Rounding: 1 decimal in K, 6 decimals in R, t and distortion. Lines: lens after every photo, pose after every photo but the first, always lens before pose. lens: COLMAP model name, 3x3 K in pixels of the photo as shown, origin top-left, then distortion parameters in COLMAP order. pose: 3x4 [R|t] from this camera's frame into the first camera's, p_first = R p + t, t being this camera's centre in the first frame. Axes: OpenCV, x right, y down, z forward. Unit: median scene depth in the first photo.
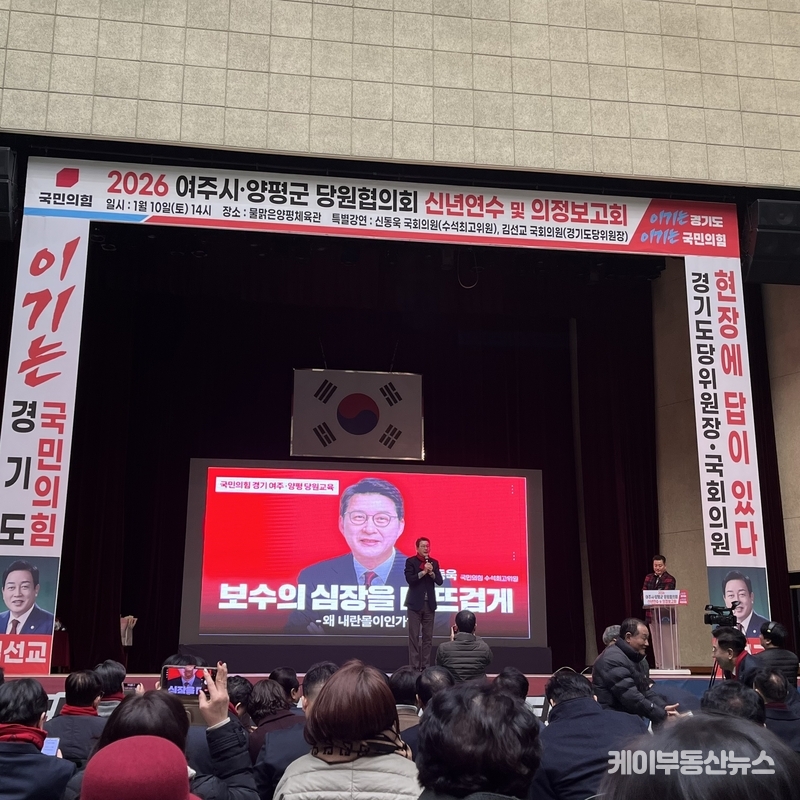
lens RADIAL K [[1031.0, 0, 401.0], [0, 1031.0, 404.3], [0, 0, 1]] dist [0.040400, -0.094162]
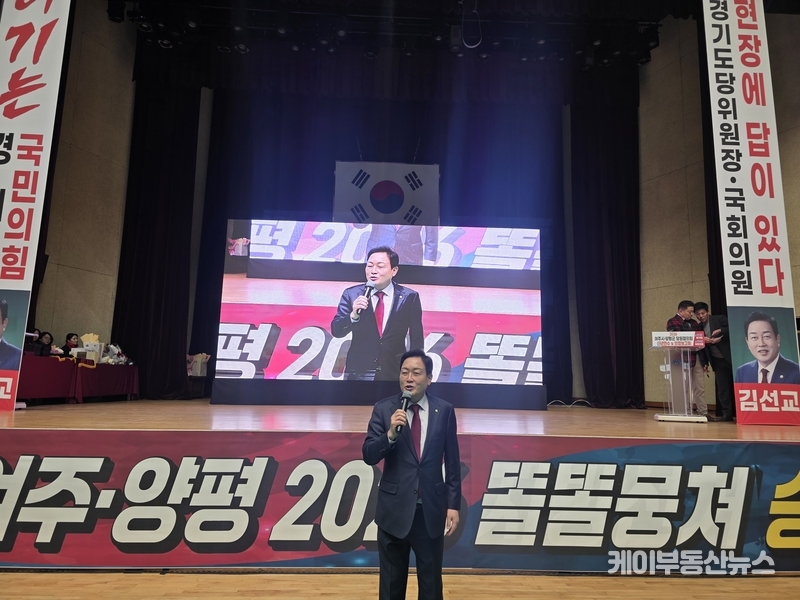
lens RADIAL K [[528.9, 0, 395.0], [0, 528.9, 303.3], [0, 0, 1]] dist [0.044654, -0.042917]
pose [[0.993673, -0.000083, -0.112313, 0.053847], [0.011269, 0.995027, 0.098965, 0.099934], [0.111746, -0.099604, 0.988732, 0.479163]]
